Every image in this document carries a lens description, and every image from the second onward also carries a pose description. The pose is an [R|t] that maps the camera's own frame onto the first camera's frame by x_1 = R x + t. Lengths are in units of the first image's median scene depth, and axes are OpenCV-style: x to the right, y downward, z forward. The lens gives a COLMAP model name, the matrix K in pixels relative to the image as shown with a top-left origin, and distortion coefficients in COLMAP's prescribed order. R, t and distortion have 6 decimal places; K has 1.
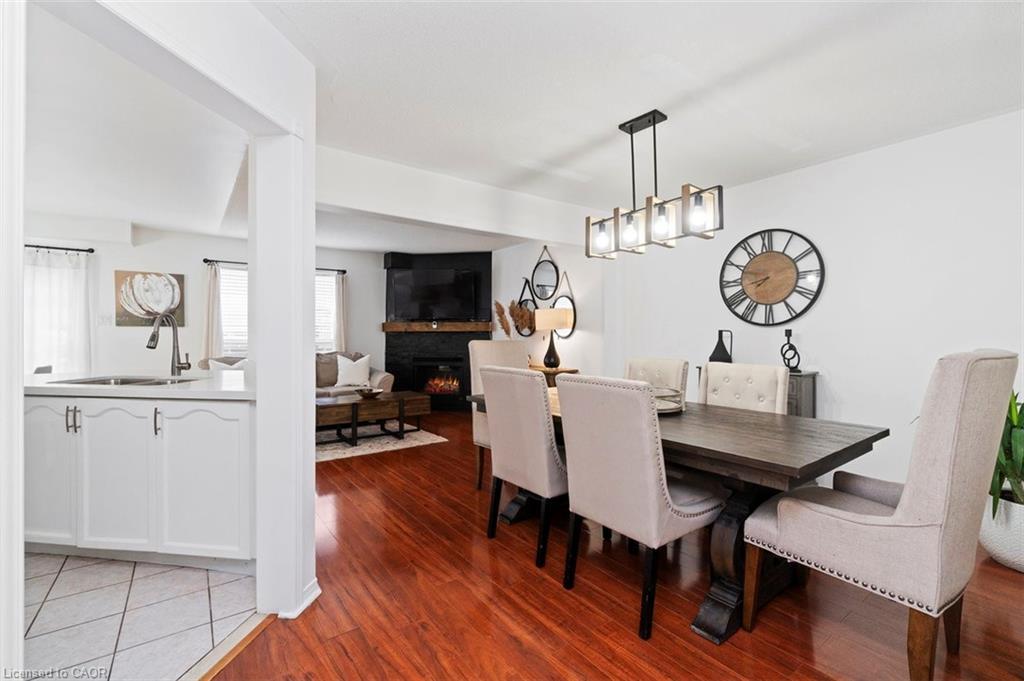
lens RADIAL K [[446.1, 0, 505.3], [0, 446.1, 334.3], [0, 0, 1]] dist [-0.001031, 0.000489]
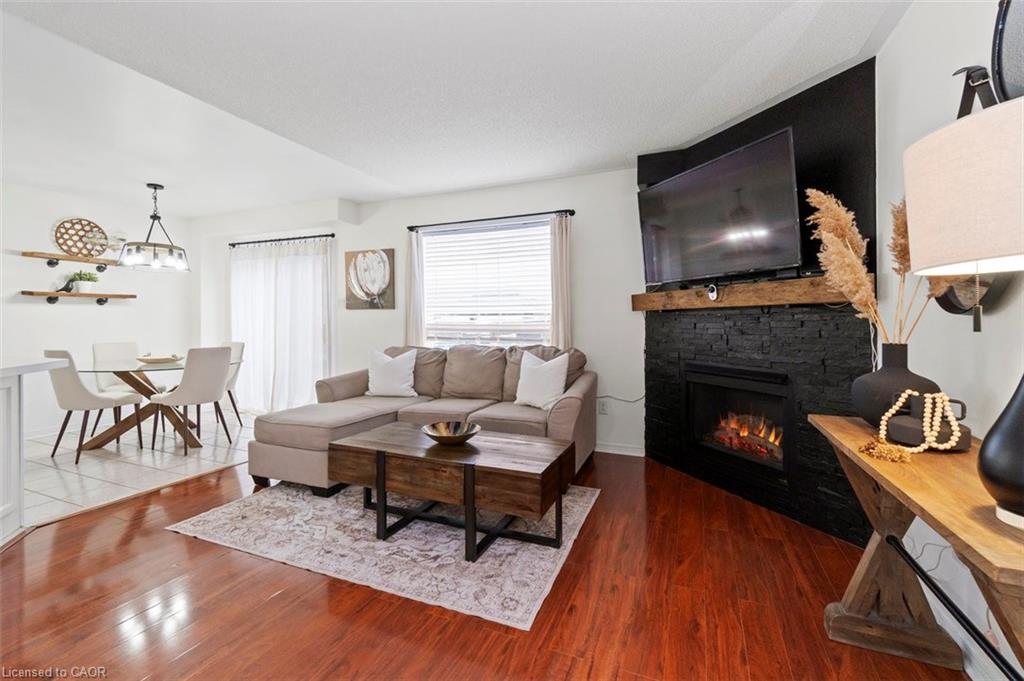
lens RADIAL K [[446.1, 0, 507.1], [0, 446.1, 323.8], [0, 0, 1]] dist [-0.001031, 0.000489]
pose [[0.519511, 0.002698, -0.854459, 0.202836], [0.000701, 0.999993, 0.003584, 0.014339], [0.854463, -0.002461, 0.519506, 1.105163]]
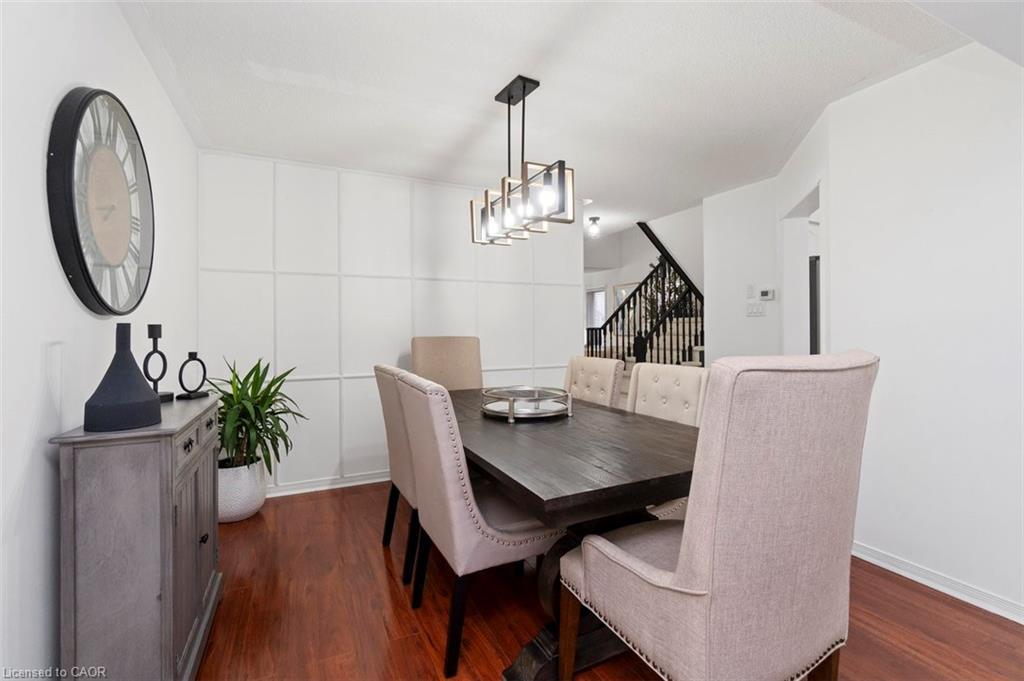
lens RADIAL K [[446.1, 0, 505.2], [0, 446.1, 325.2], [0, 0, 1]] dist [-0.001031, 0.000489]
pose [[-0.982493, 0.007041, 0.186165, 0.118141], [0.005992, 0.999963, -0.006199, -0.004431], [-0.186202, -0.004975, -0.982499, 1.326479]]
